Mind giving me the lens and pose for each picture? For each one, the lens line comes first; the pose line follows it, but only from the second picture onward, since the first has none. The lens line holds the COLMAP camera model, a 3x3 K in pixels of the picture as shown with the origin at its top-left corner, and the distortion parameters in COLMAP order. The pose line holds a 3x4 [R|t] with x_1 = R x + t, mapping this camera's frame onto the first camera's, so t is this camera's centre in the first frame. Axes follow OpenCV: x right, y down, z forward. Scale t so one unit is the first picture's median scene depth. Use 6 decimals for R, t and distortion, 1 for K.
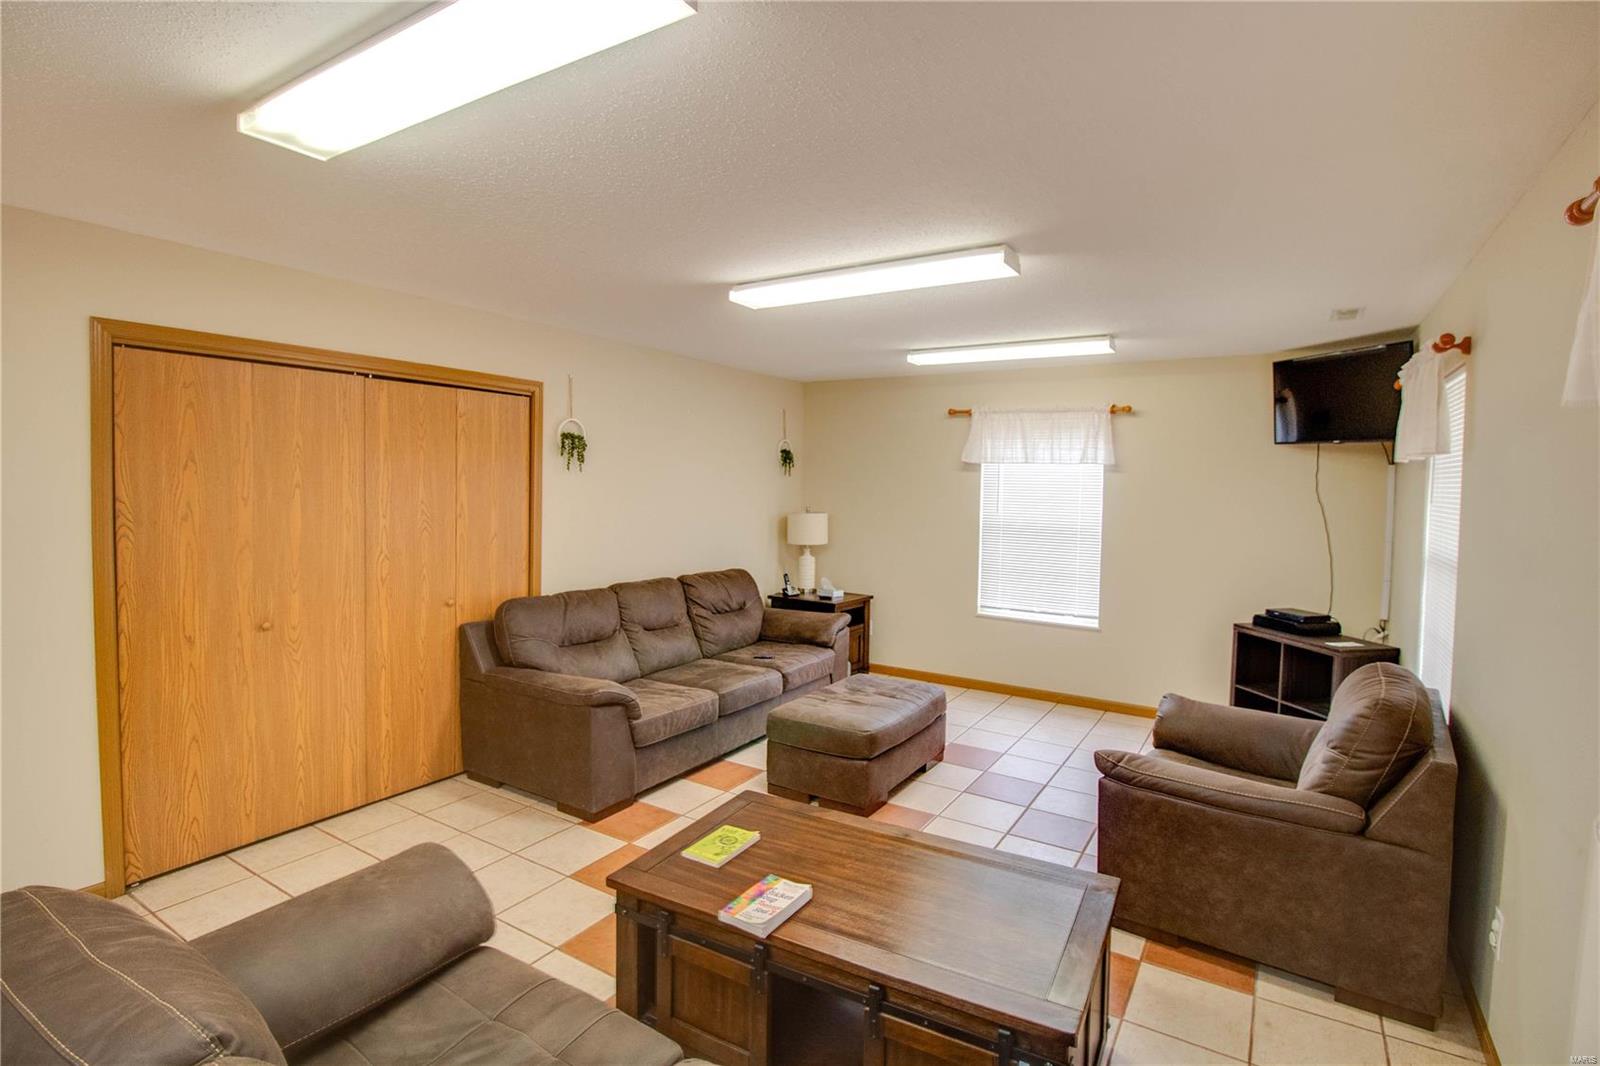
lens RADIAL K [[753.7, 0, 825.2], [0, 753.7, 509.3], [0, 0, 1]] dist [-0.006357, -0.000300]
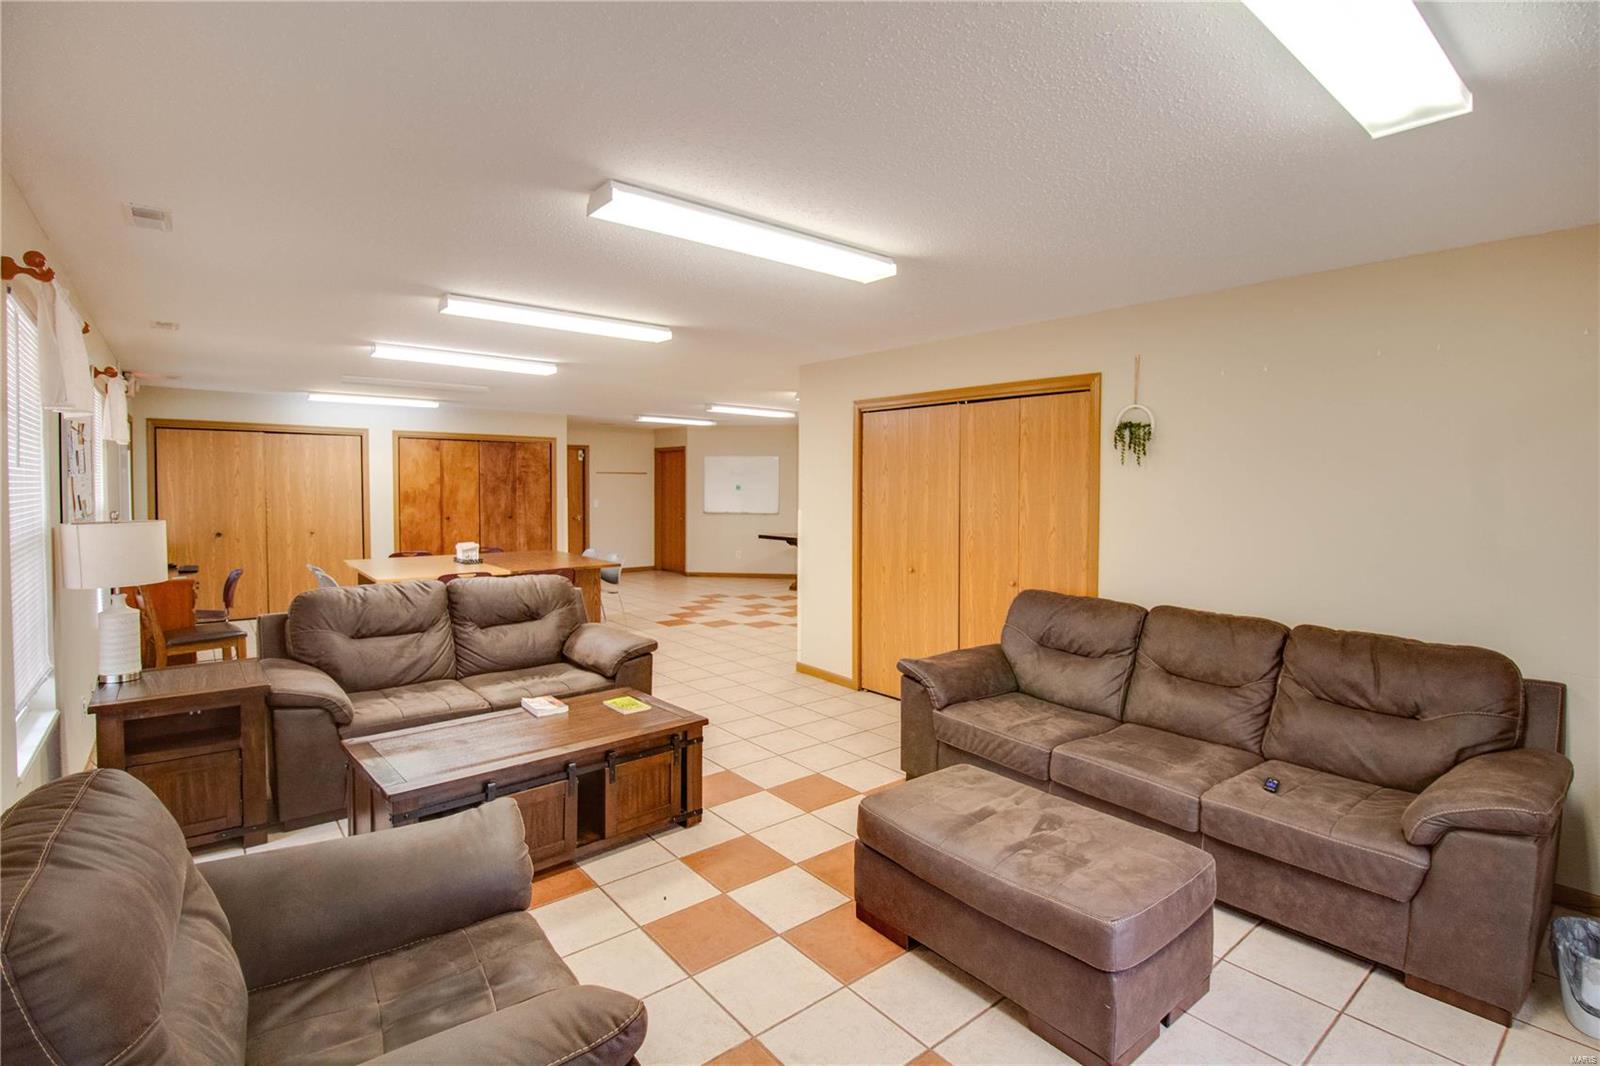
lens RADIAL K [[753.7, 0, 825.2], [0, 753.7, 509.3], [0, 0, 1]] dist [-0.006357, -0.000300]
pose [[-0.318097, 0.009683, -0.948009, 0.716157], [-0.044952, 0.998669, 0.025283, -0.006636], [0.946992, 0.050658, -0.317238, 1.119179]]
